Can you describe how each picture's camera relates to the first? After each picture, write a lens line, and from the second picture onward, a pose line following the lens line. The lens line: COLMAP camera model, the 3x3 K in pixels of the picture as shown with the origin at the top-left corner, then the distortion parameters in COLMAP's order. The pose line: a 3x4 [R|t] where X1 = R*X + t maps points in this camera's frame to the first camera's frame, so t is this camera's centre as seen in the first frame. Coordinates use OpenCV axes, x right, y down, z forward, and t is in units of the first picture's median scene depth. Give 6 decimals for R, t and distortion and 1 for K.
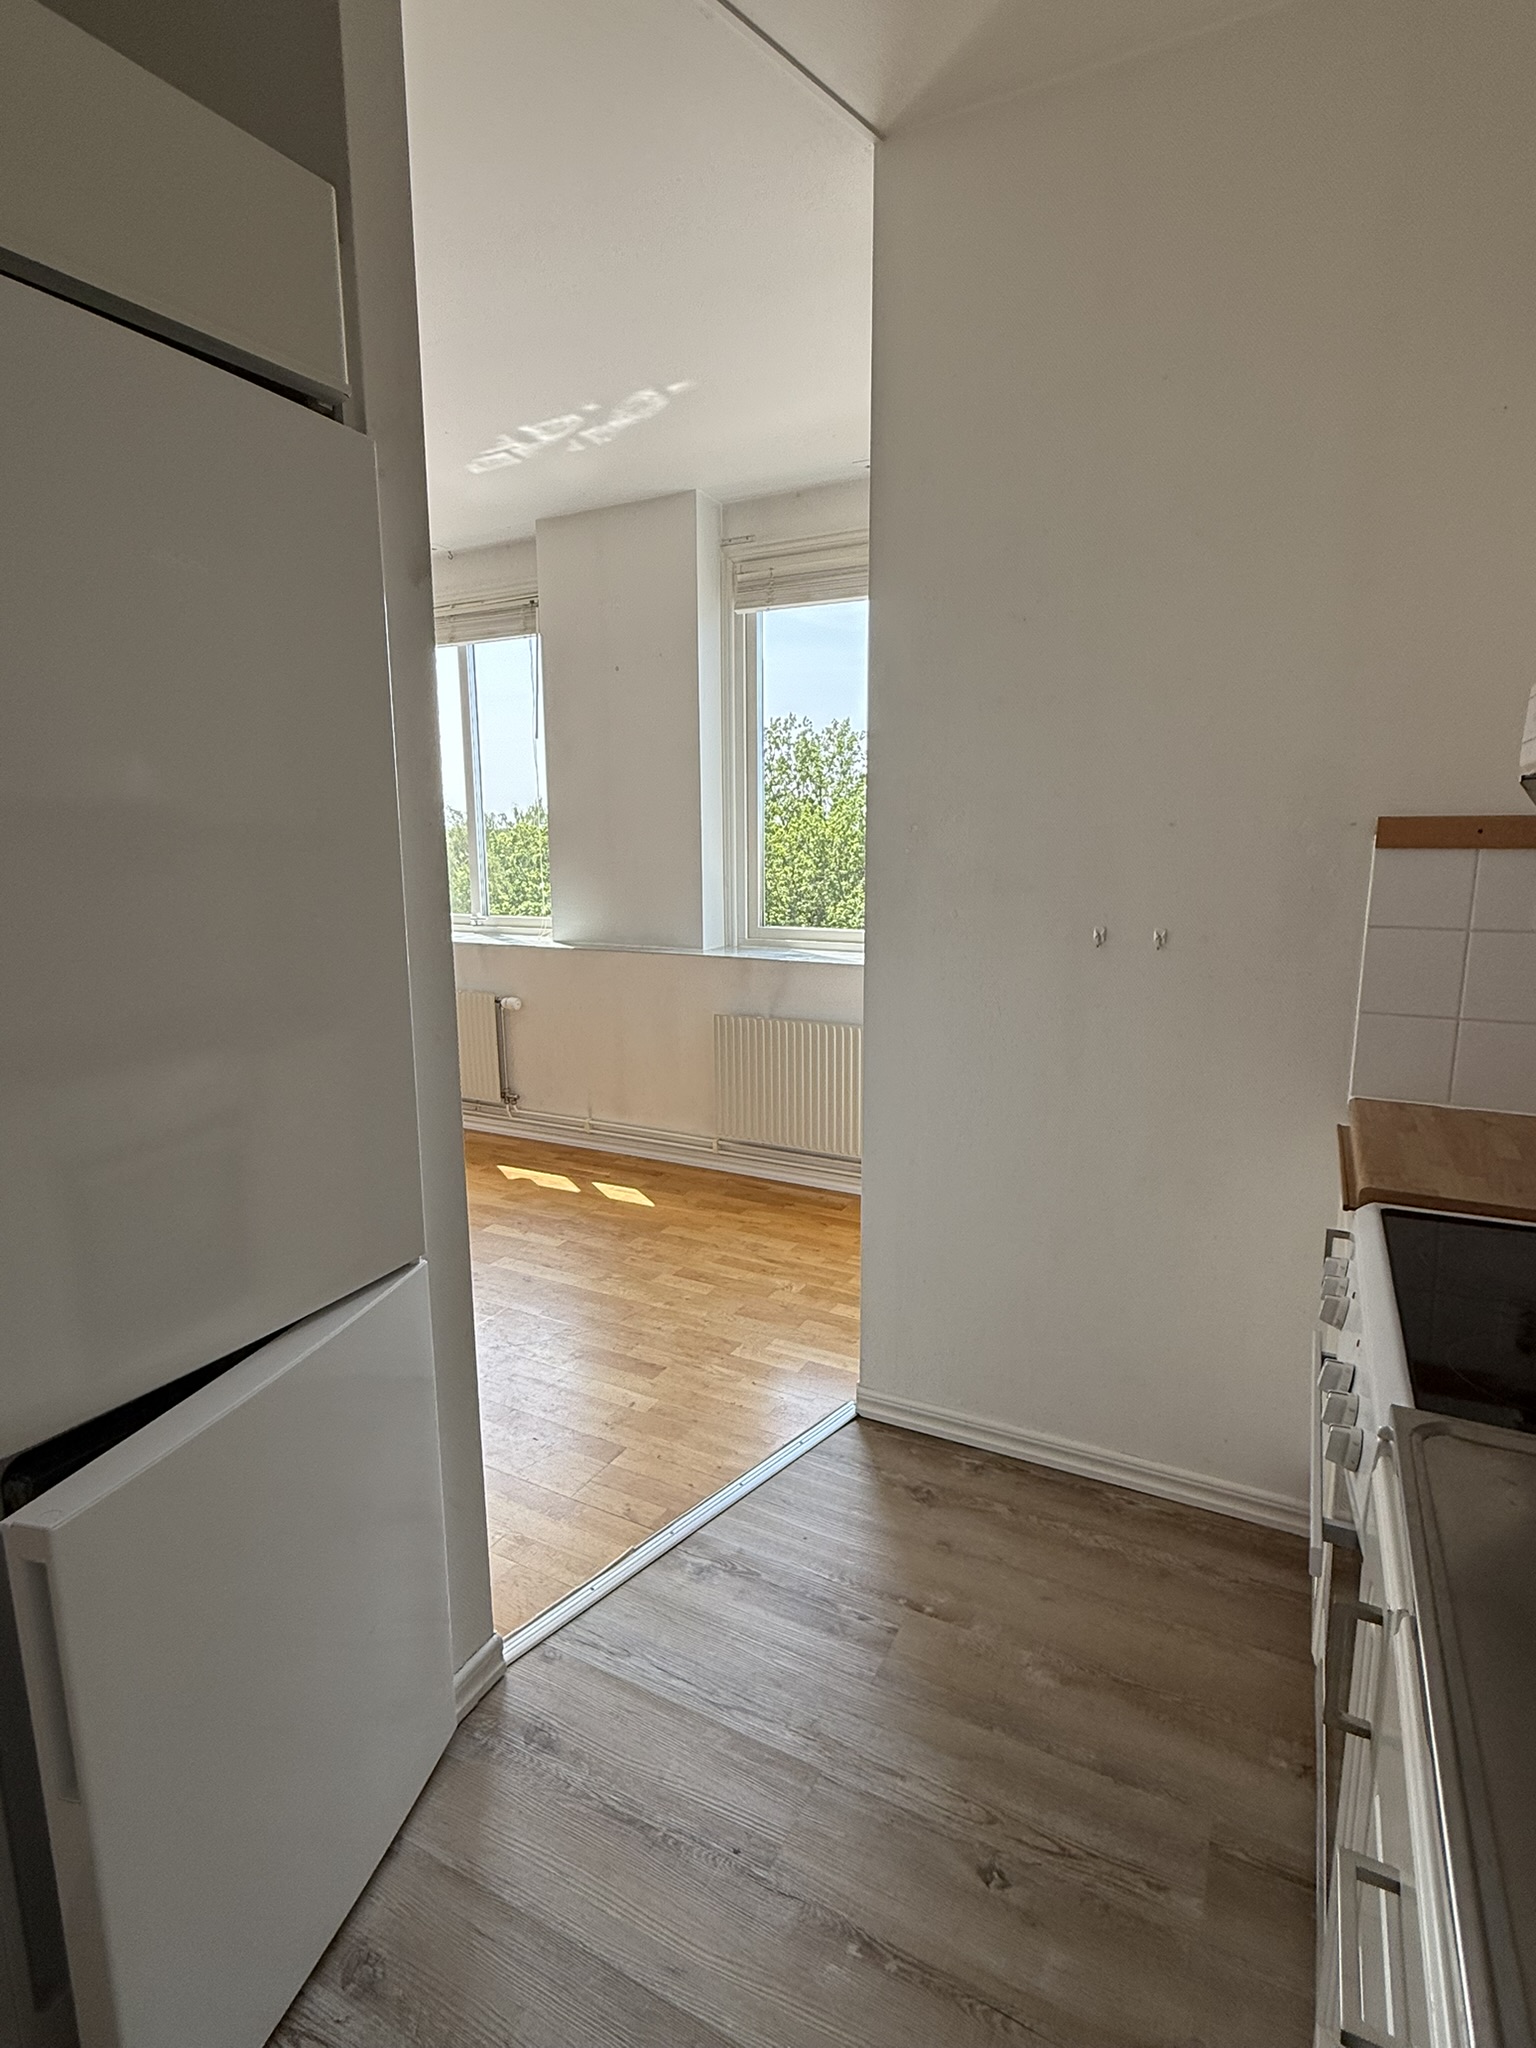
lens RADIAL K [[1018.0, 0, 762.7], [0, 1018.0, 1021.0], [0, 0, 1]] dist [0.000868, -0.000278]
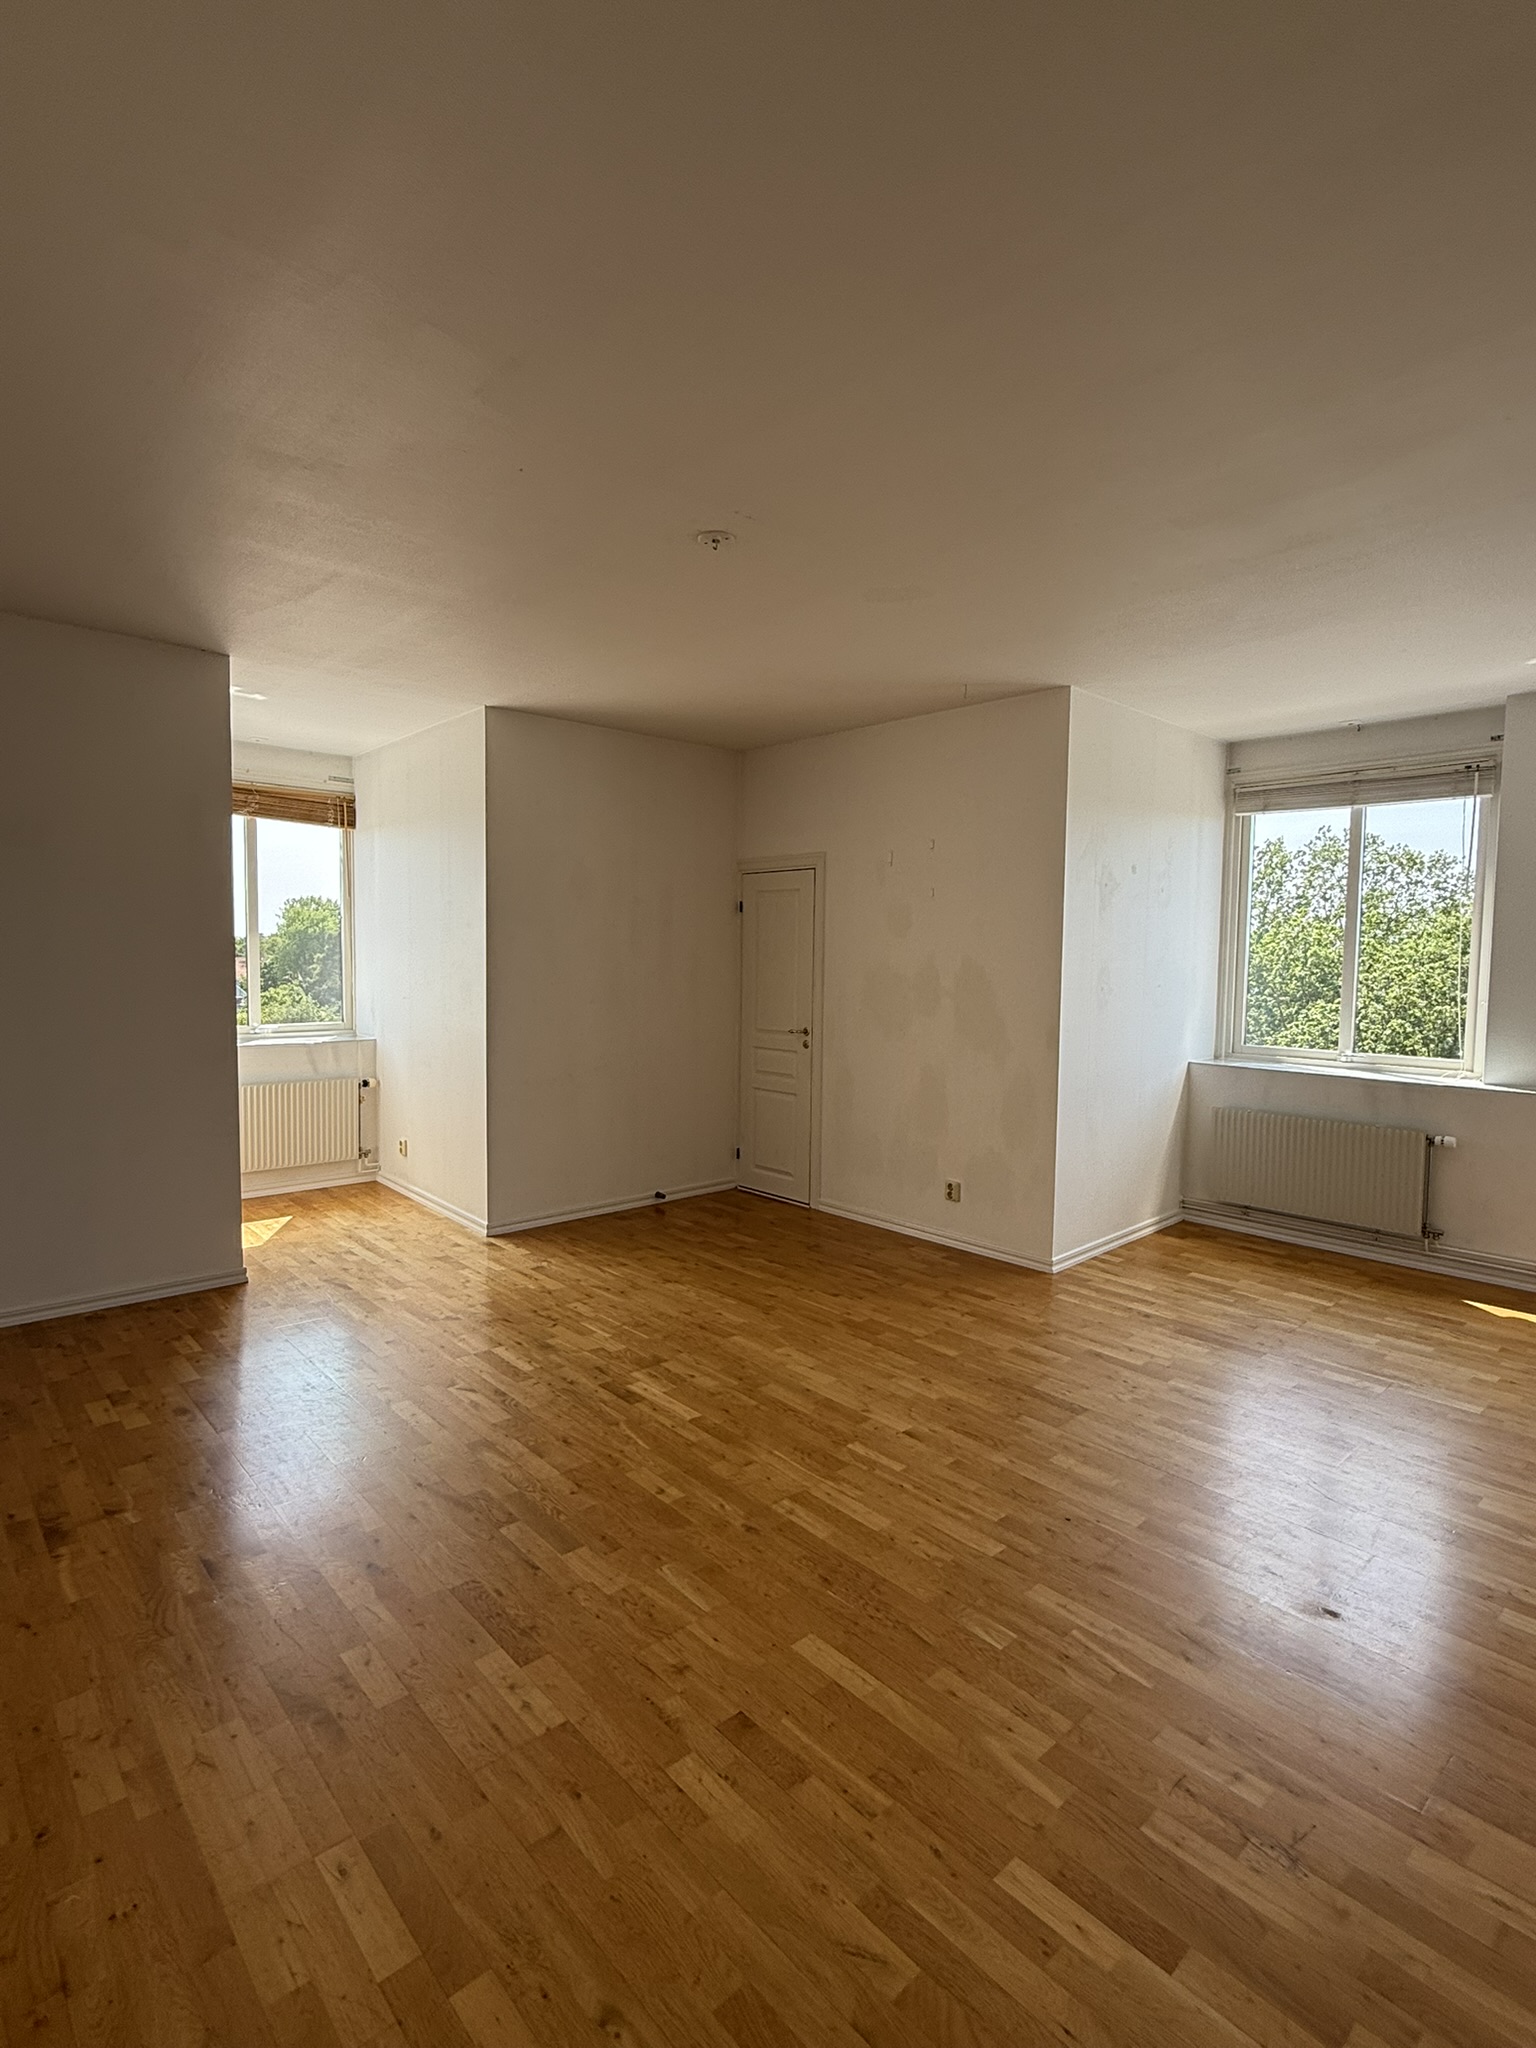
lens RADIAL K [[1016.7, 0, 766.7], [0, 1016.7, 1016.2], [0, 0, 1]] dist [0.003178, -0.000834]
pose [[0.944575, 0.035974, -0.326319, -1.127318], [-0.073017, 0.992103, -0.101984, 0.024184], [0.320073, 0.120159, 0.939742, -0.426309]]
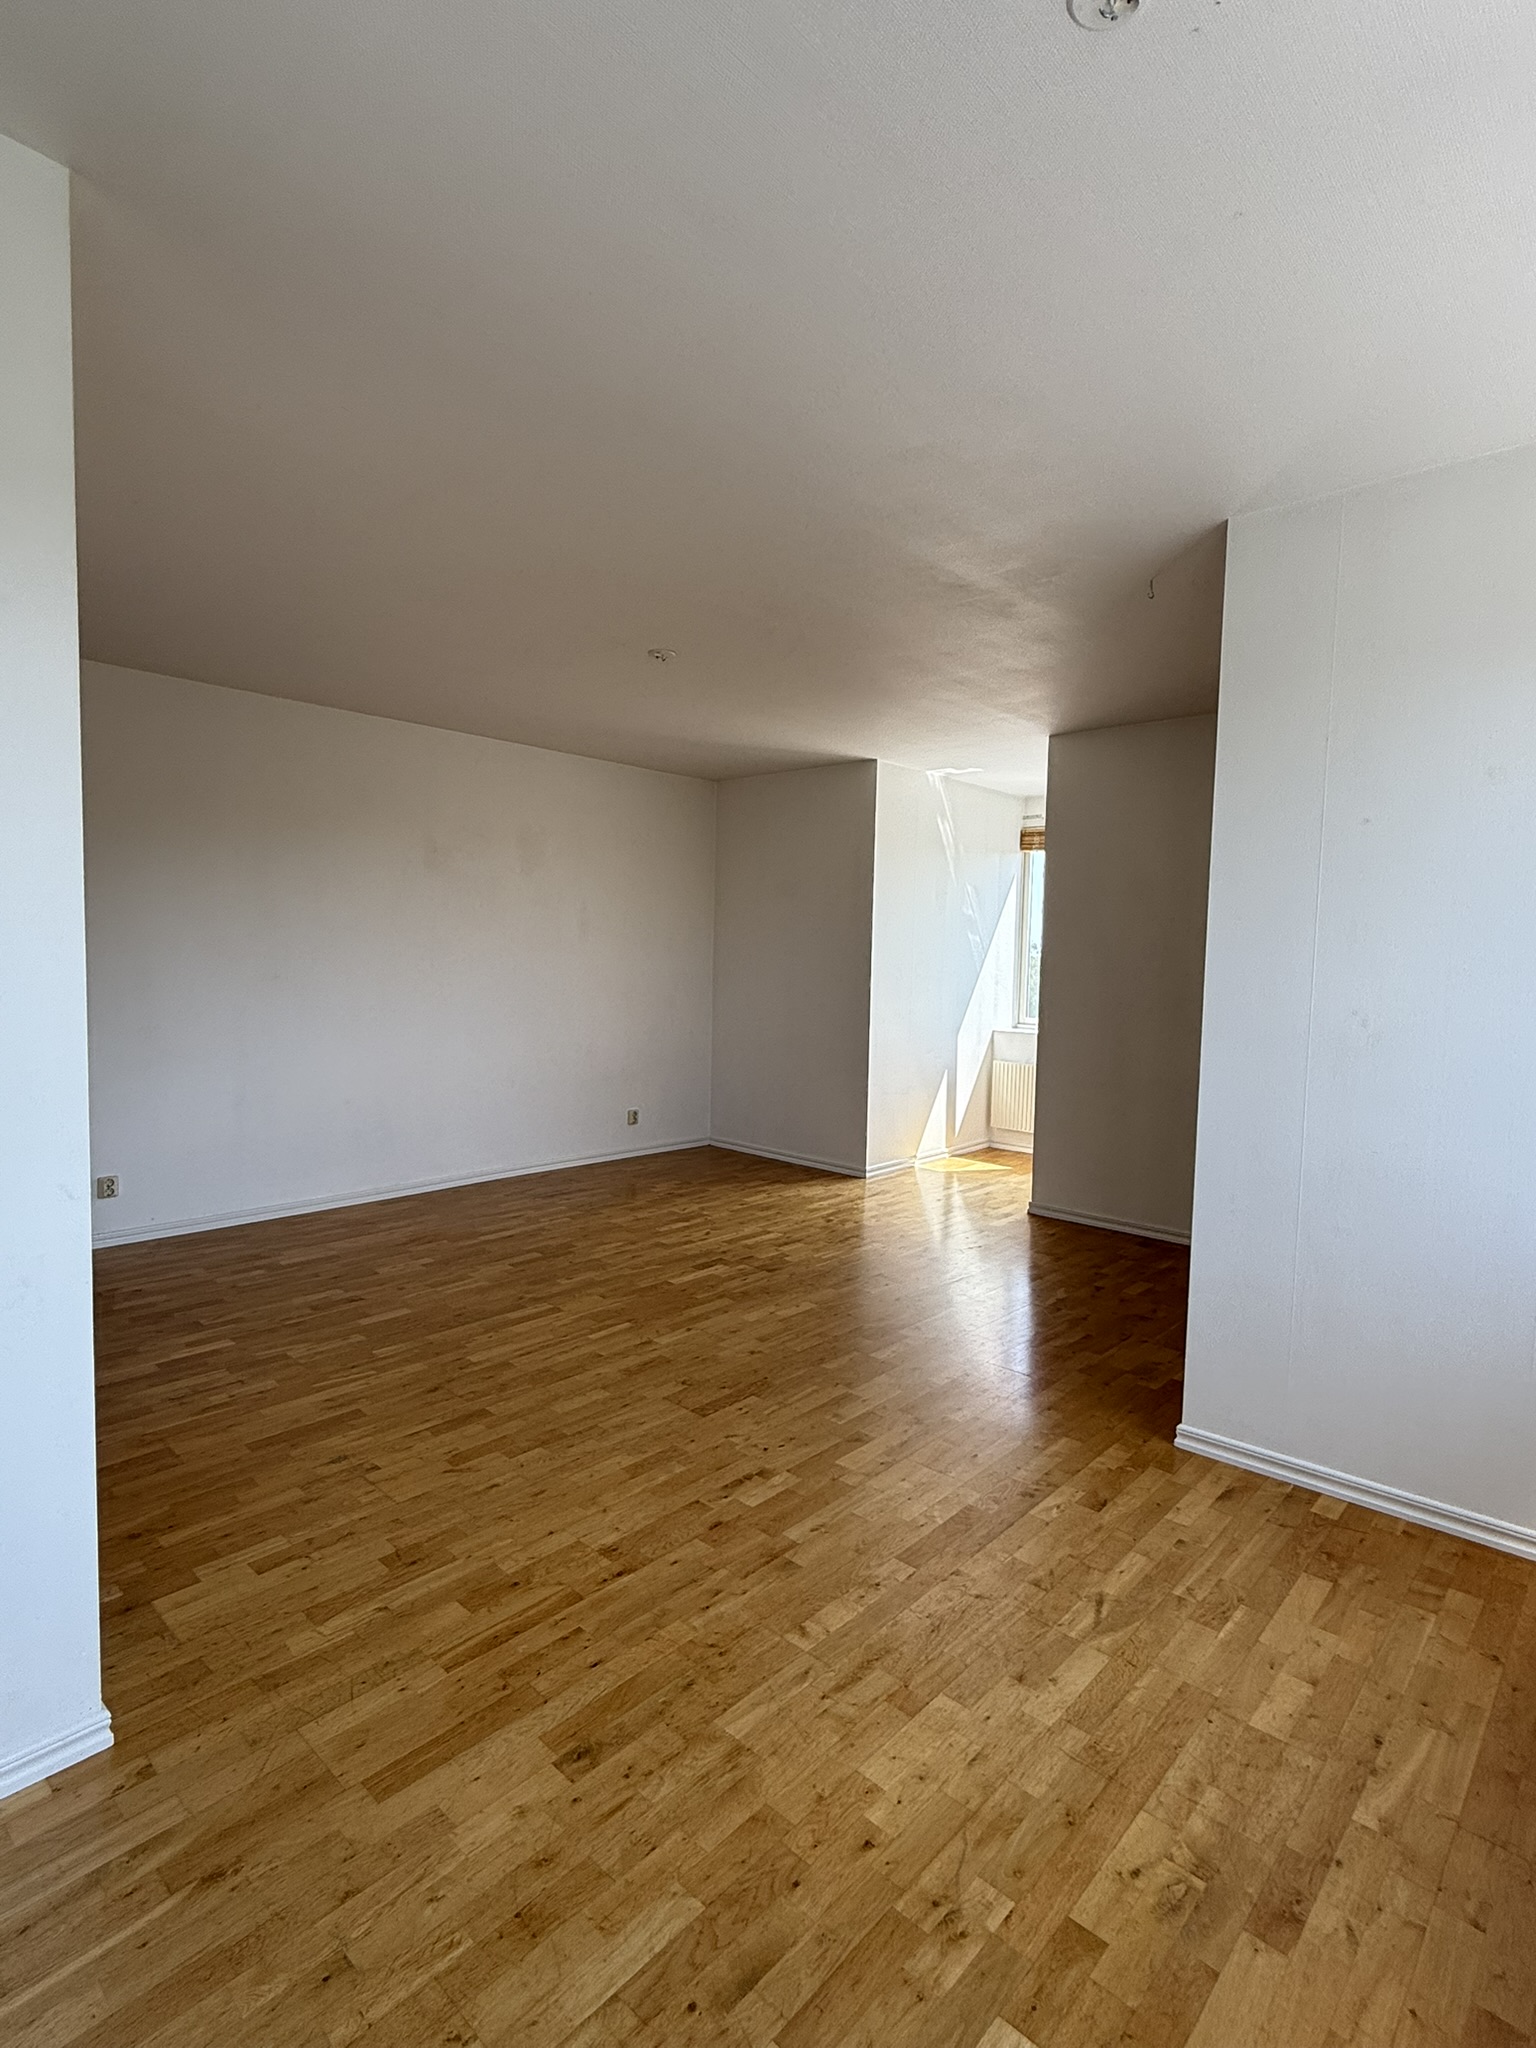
lens RADIAL K [[1016.7, 0, 766.7], [0, 1016.7, 1016.2], [0, 0, 1]] dist [0.003178, -0.000834]
pose [[-0.244670, 0.058258, -0.967855, 0.151907], [-0.187694, 0.976467, 0.106225, -0.299130], [0.951266, 0.207650, -0.227978, 1.457705]]
